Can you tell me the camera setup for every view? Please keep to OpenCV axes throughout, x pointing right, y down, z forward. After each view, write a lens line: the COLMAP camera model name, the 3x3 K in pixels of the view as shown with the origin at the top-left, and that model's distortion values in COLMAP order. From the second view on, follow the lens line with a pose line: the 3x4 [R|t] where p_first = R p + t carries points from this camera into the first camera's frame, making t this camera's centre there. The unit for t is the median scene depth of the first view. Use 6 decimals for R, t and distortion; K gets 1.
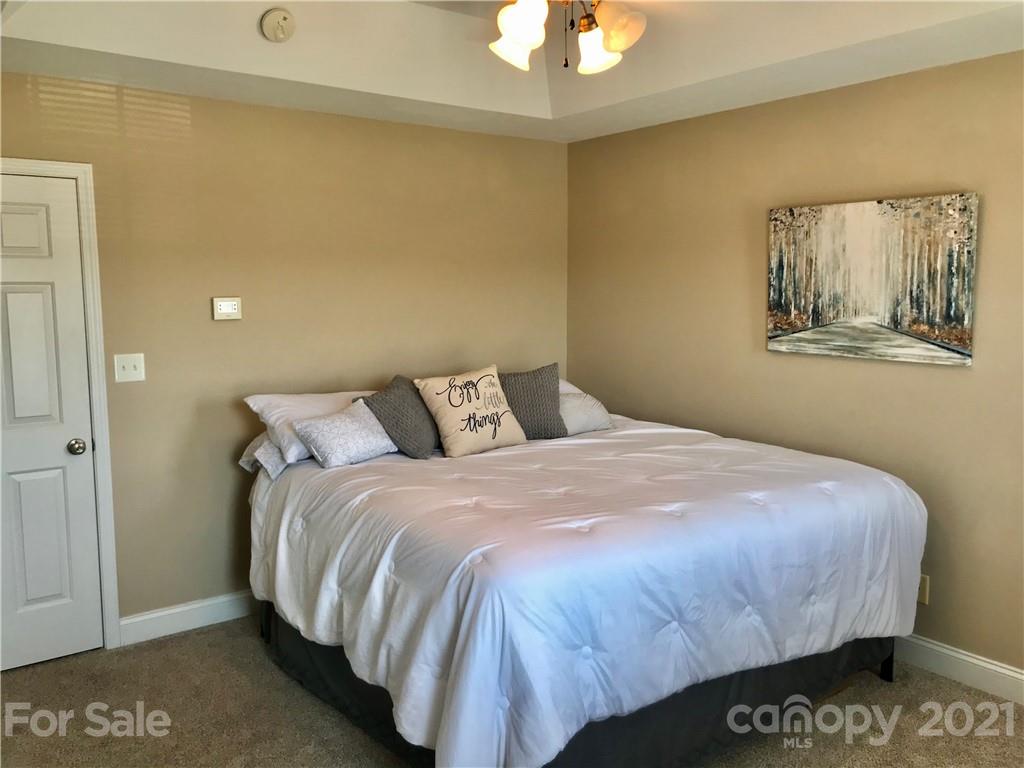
lens RADIAL K [[853.6, 0, 512.0], [0, 853.6, 384.0], [0, 0, 1]] dist [0.096986, -0.205297]
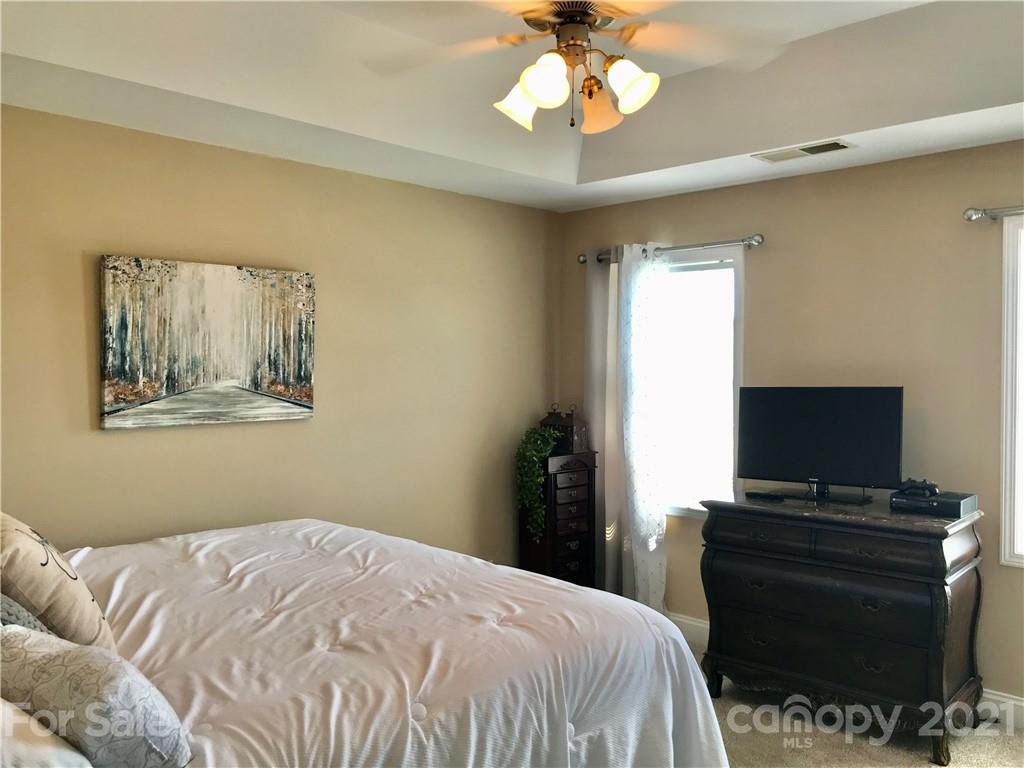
lens RADIAL K [[853.6, 0, 512.0], [0, 853.6, 384.0], [0, 0, 1]] dist [0.096986, -0.205297]
pose [[-0.176822, -0.023864, 0.983954, -0.621063], [0.119256, 0.991821, 0.045486, -0.080658], [-0.976991, 0.125385, -0.172529, 0.856394]]
